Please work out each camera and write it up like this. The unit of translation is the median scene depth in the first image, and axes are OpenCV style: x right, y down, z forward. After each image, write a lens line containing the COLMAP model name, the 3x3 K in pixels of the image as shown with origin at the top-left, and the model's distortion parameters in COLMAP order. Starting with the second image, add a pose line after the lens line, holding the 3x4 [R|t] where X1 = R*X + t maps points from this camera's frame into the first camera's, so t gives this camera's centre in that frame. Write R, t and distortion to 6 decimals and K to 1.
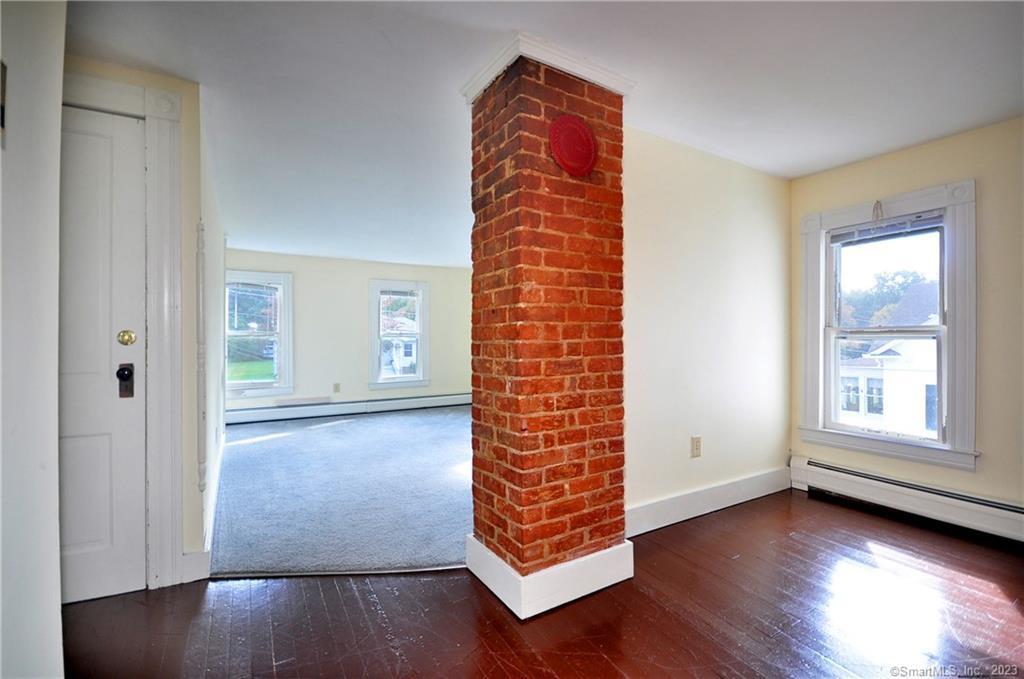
lens RADIAL K [[453.5, 0, 518.4], [0, 453.5, 341.0], [0, 0, 1]] dist [-0.000817, 0.000136]
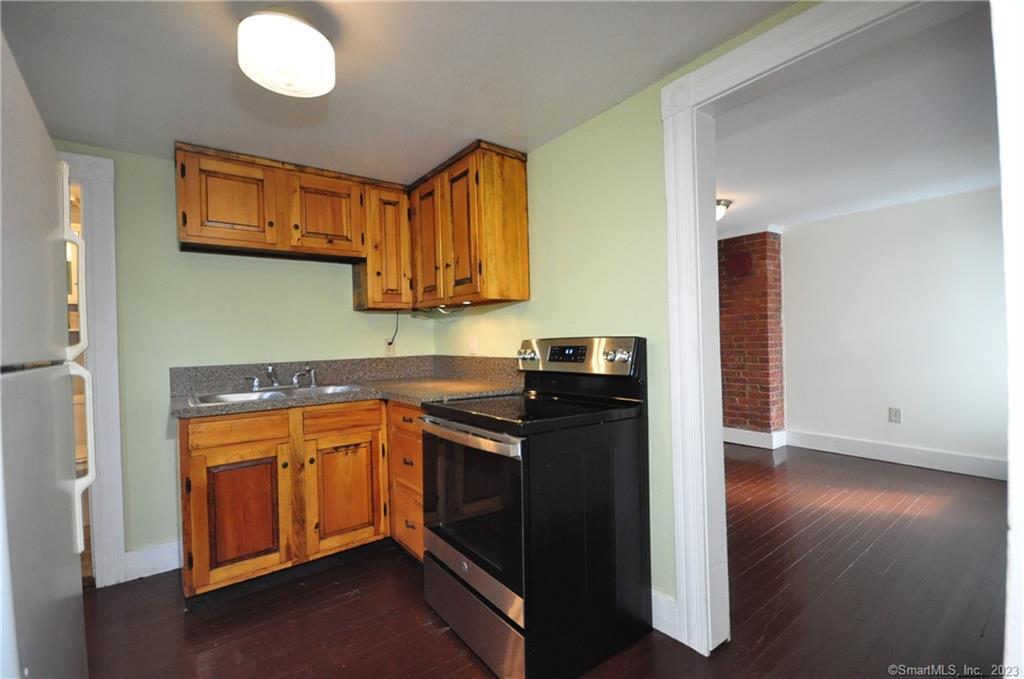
lens RADIAL K [[440.0, 0, 519.3], [0, 440.0, 336.9], [0, 0, 1]] dist [-0.001844, -0.000469]
pose [[0.109360, 0.001995, -0.994000, 2.340348], [0.028063, 0.999593, 0.005094, -0.076606], [0.993606, -0.028452, 0.109259, -0.459947]]
